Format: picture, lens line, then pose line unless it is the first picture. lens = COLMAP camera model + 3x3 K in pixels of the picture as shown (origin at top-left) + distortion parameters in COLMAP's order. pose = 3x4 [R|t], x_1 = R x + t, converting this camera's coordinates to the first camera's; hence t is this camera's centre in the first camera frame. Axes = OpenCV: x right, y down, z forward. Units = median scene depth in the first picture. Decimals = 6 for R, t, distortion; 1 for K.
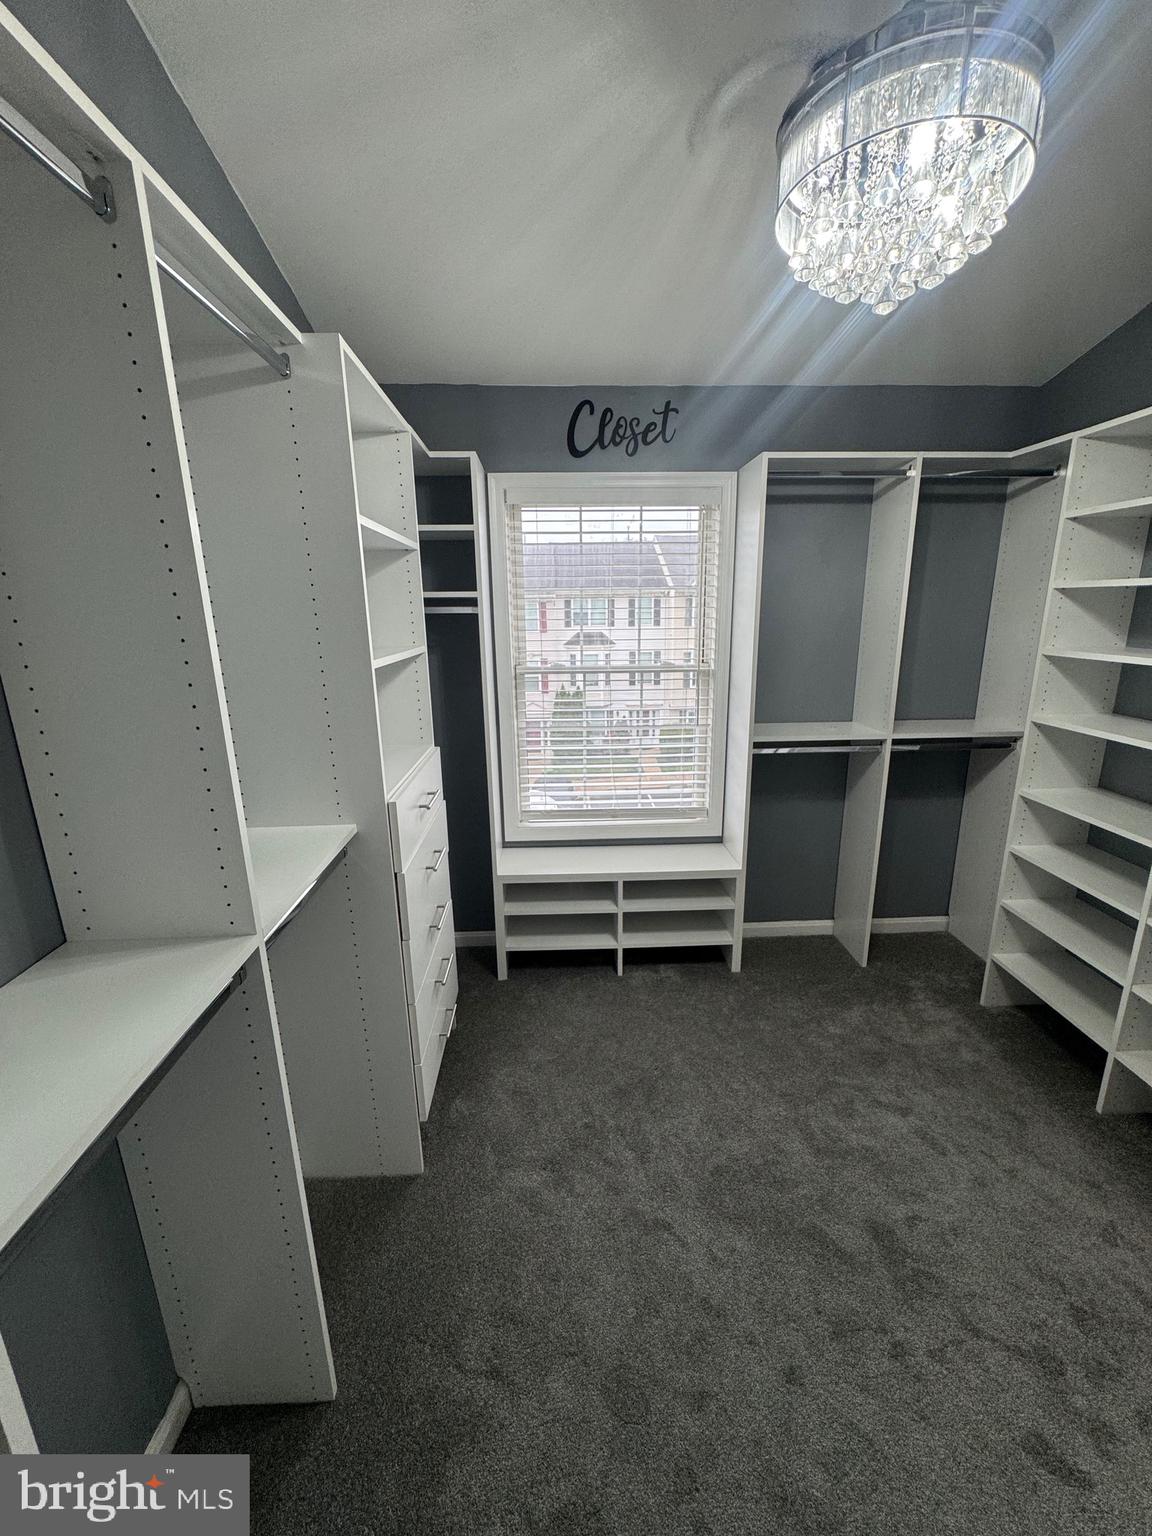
lens RADIAL K [[613.4, 0, 573.1], [0, 613.4, 771.7], [0, 0, 1]] dist [-0.001605, 0.000548]
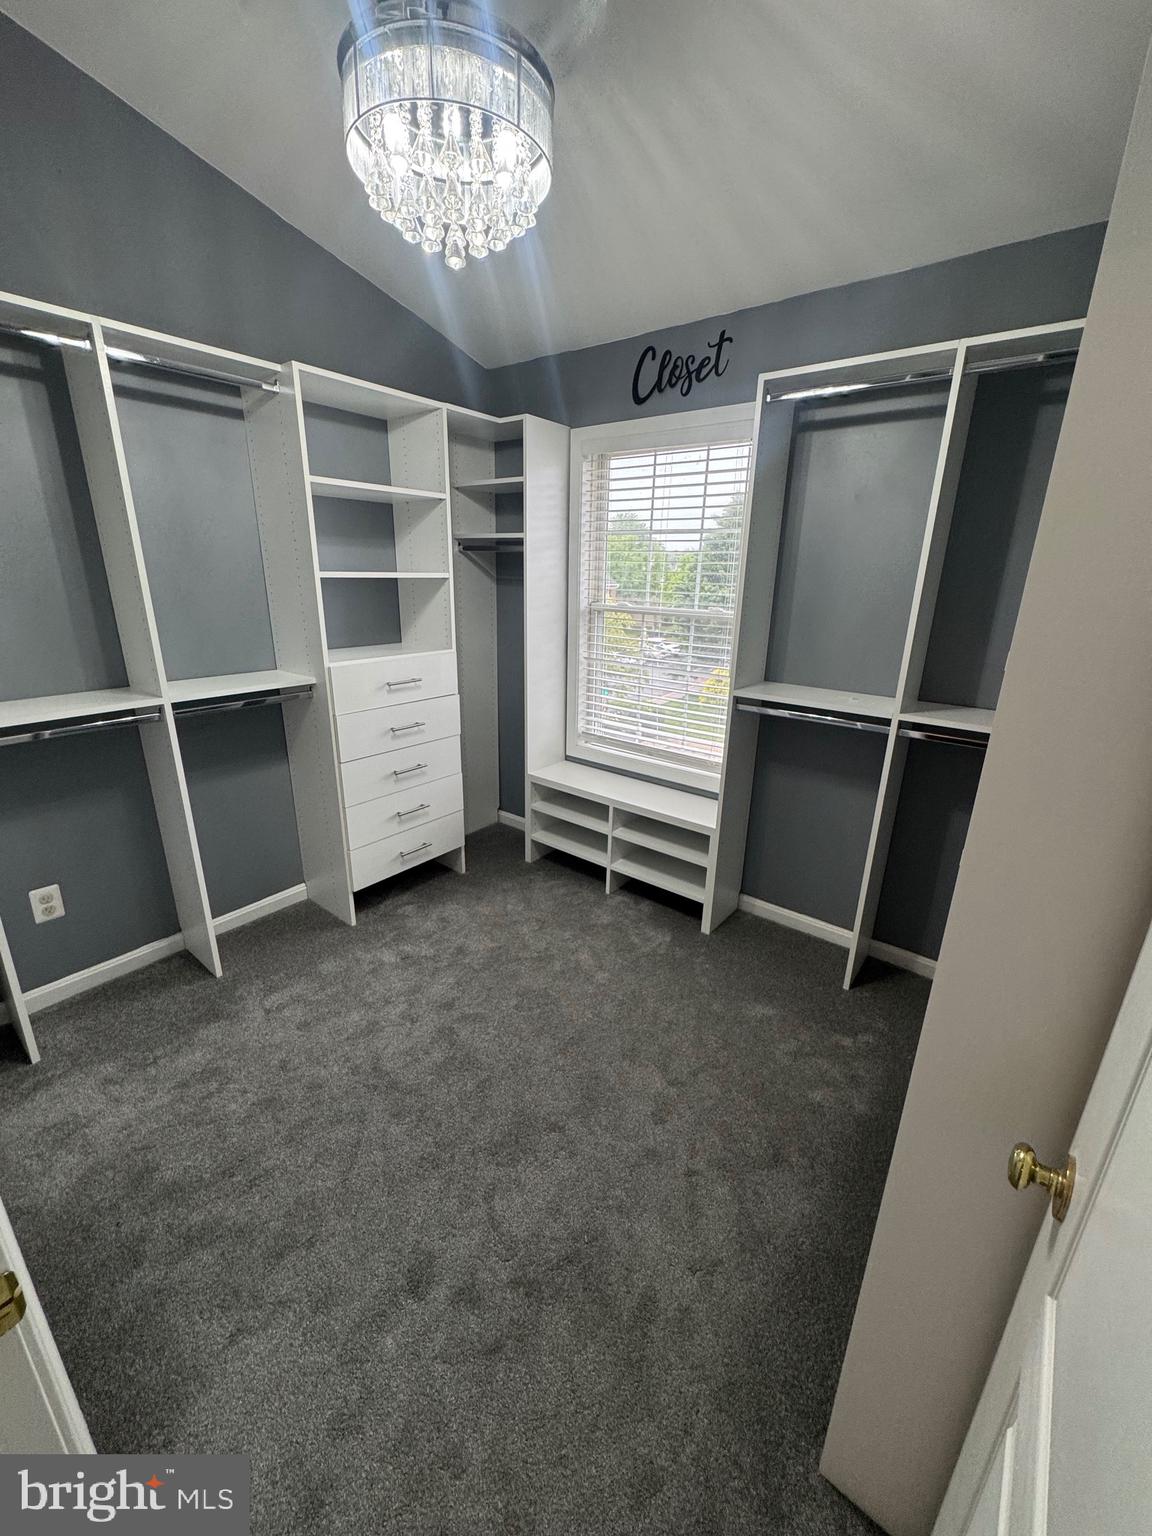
lens RADIAL K [[613.4, 0, 567.4], [0, 613.4, 769.1], [0, 0, 1]] dist [-0.001605, 0.000548]
pose [[0.755354, 0.231471, -0.613076, 0.710923], [-0.194873, 0.972559, 0.127099, -0.008771], [0.625672, 0.023468, 0.779733, 0.109251]]
